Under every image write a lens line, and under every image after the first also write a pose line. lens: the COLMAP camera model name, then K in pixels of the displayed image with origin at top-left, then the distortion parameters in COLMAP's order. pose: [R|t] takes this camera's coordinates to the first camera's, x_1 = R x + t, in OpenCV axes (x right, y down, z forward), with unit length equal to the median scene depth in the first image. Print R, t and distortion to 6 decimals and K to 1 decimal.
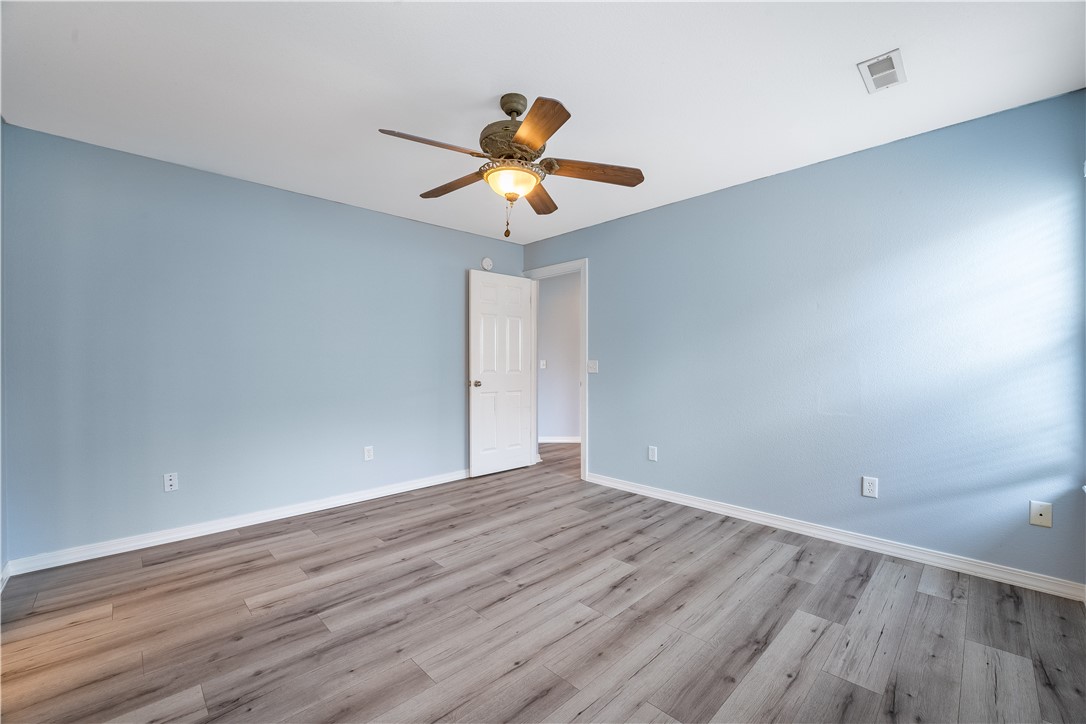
lens RADIAL K [[443.6, 0, 545.2], [0, 443.6, 361.1], [0, 0, 1]] dist [-0.024751, 0.000295]
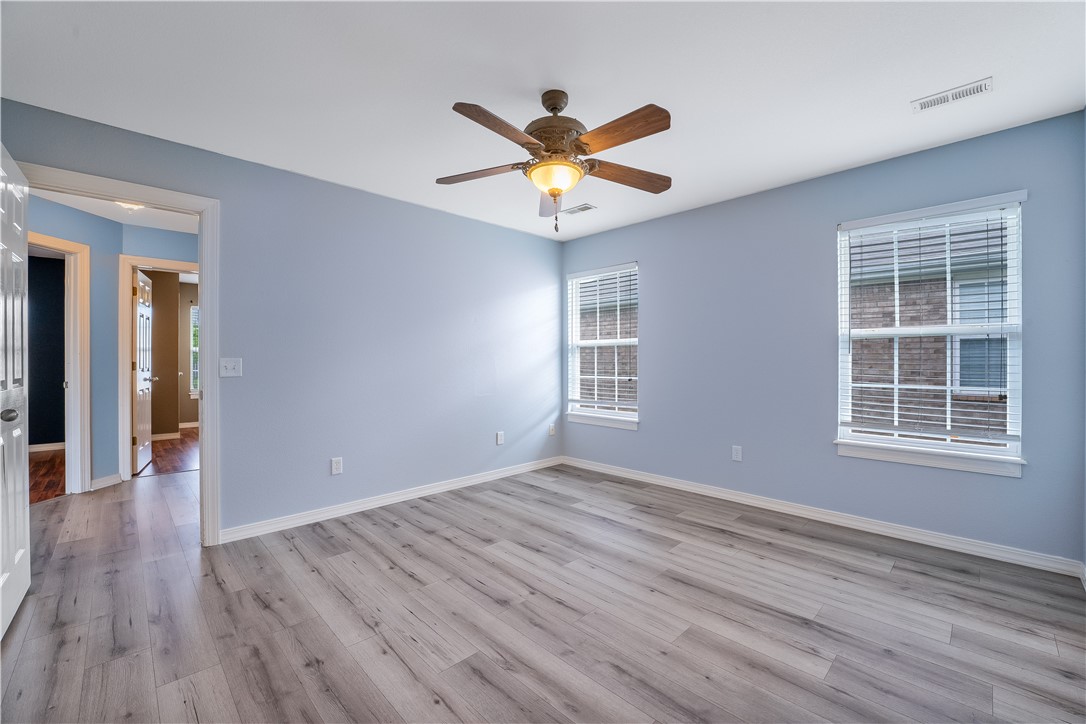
lens RADIAL K [[443.6, 0, 545.2], [0, 443.6, 361.1], [0, 0, 1]] dist [-0.024751, 0.000295]
pose [[0.002326, -0.003353, 0.999992, -0.926071], [0.002773, 0.999991, 0.003346, 0.003812], [-0.999993, 0.002766, 0.002335, 0.890883]]
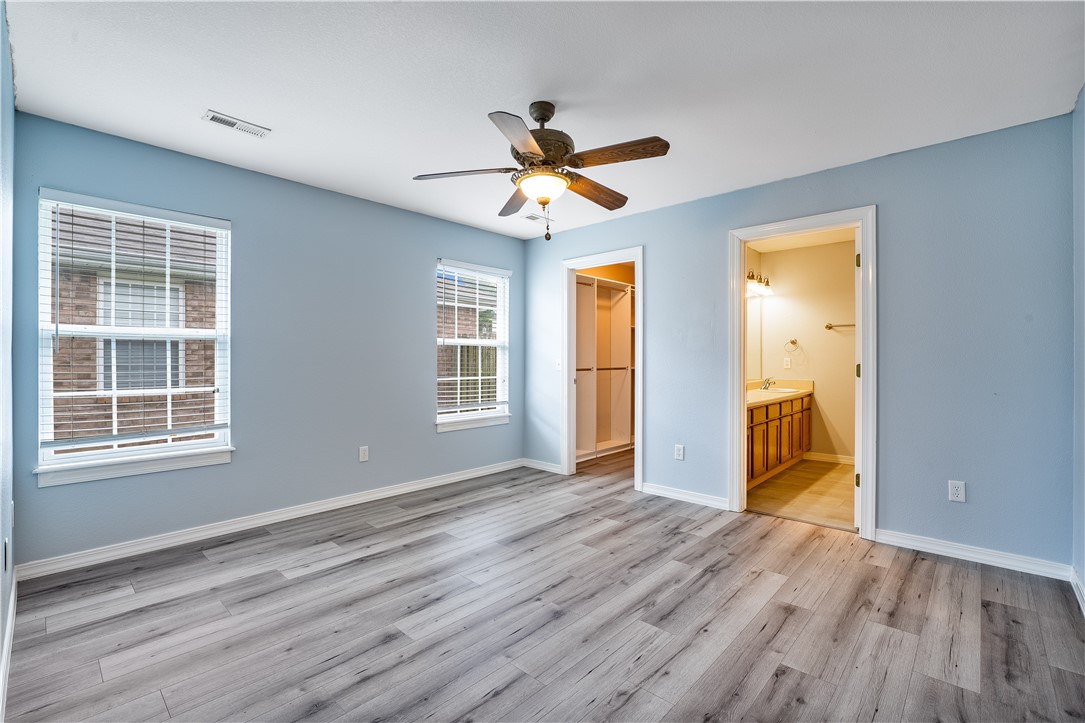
lens RADIAL K [[476.8, 0, 542.5], [0, 476.8, 361.5], [0, 0, 1]] dist [-0.021212, 0.000072]
pose [[-0.999082, 0.001614, -0.042813, -0.020451], [0.001389, 0.999985, 0.005269, 0.000168], [0.042821, 0.005205, -0.999069, 1.839316]]
